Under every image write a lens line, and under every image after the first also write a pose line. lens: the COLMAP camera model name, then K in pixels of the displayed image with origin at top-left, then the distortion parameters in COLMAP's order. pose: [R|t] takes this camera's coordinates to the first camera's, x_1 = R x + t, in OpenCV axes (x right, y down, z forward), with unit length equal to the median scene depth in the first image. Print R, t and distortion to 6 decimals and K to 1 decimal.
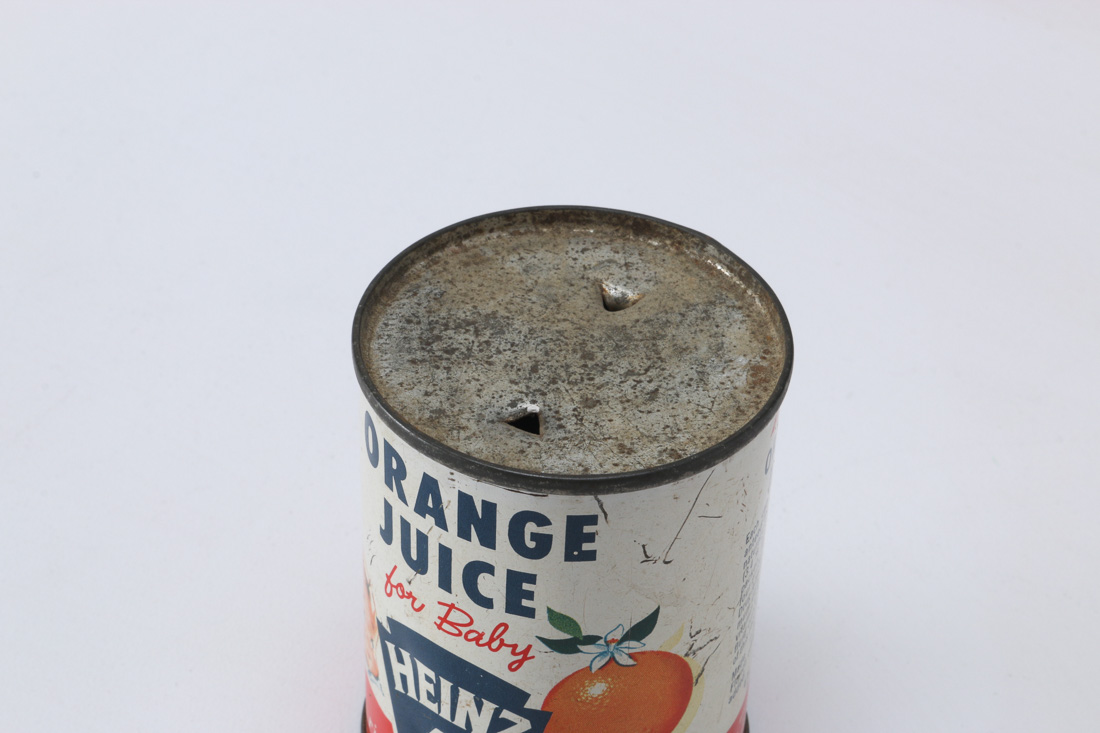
lens RADIAL K [[2595.6, 0, 550.0], [0, 2595.6, 366.5], [0, 0, 1]] dist [-0.027550, 0.014965]
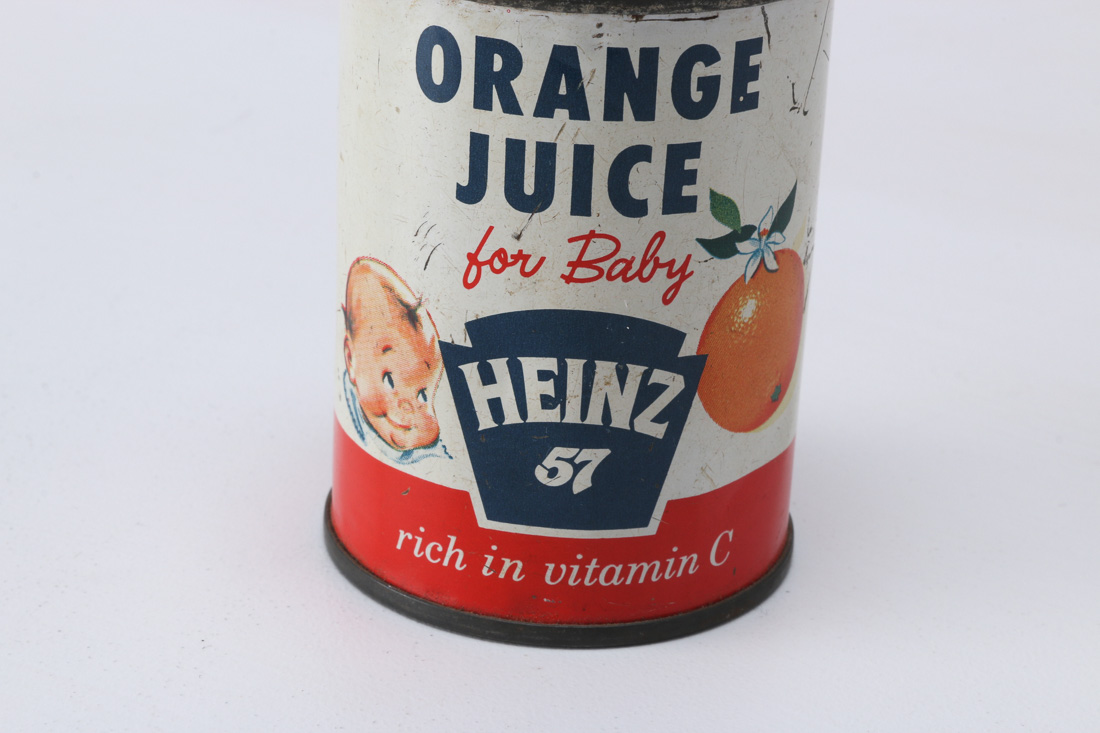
lens RADIAL K [[2595.6, 0, 550.0], [0, 2595.6, 366.5], [0, 0, 1]] dist [-0.027550, 0.014965]
pose [[0.822097, -0.220256, 0.525018, -0.485515], [0.345449, 0.925971, -0.152456, 0.250607], [-0.452572, 0.306700, 0.837325, 0.337811]]
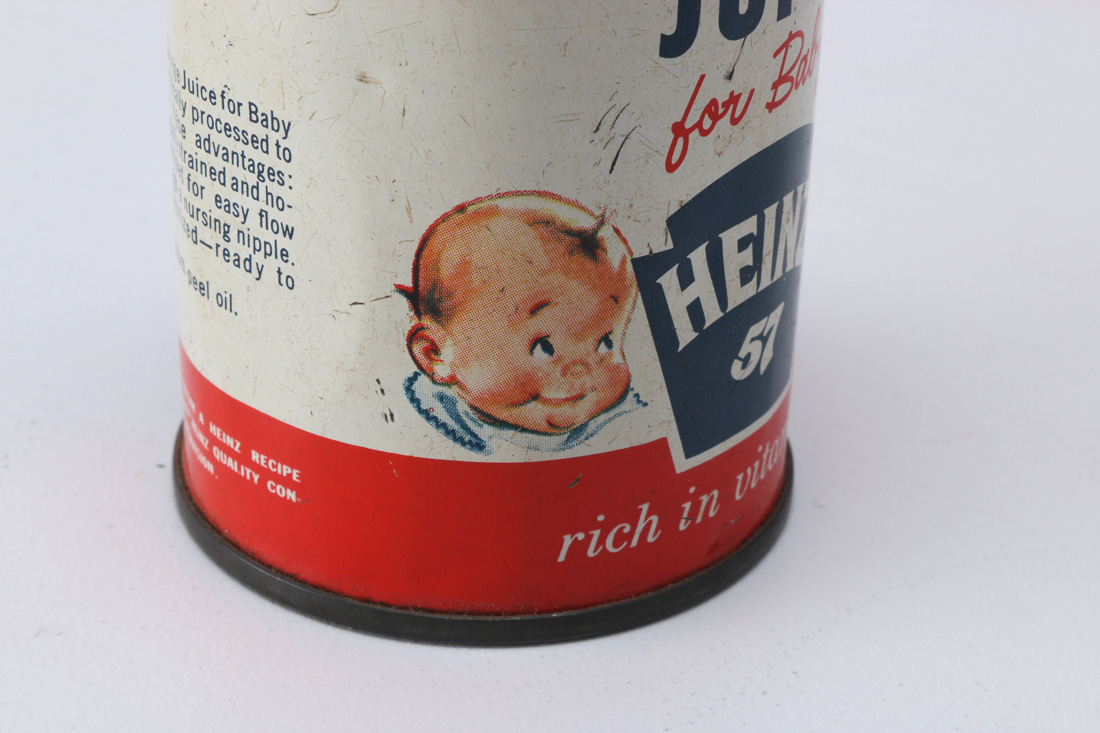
lens RADIAL K [[2595.6, 0, 550.0], [0, 2595.6, 366.5], [0, 0, 1]] dist [-0.027550, 0.014965]
pose [[-0.022546, -0.508621, 0.860695, -0.604302], [0.607441, 0.676809, 0.415867, -0.144671], [-0.794045, 0.532198, 0.293698, 0.908061]]
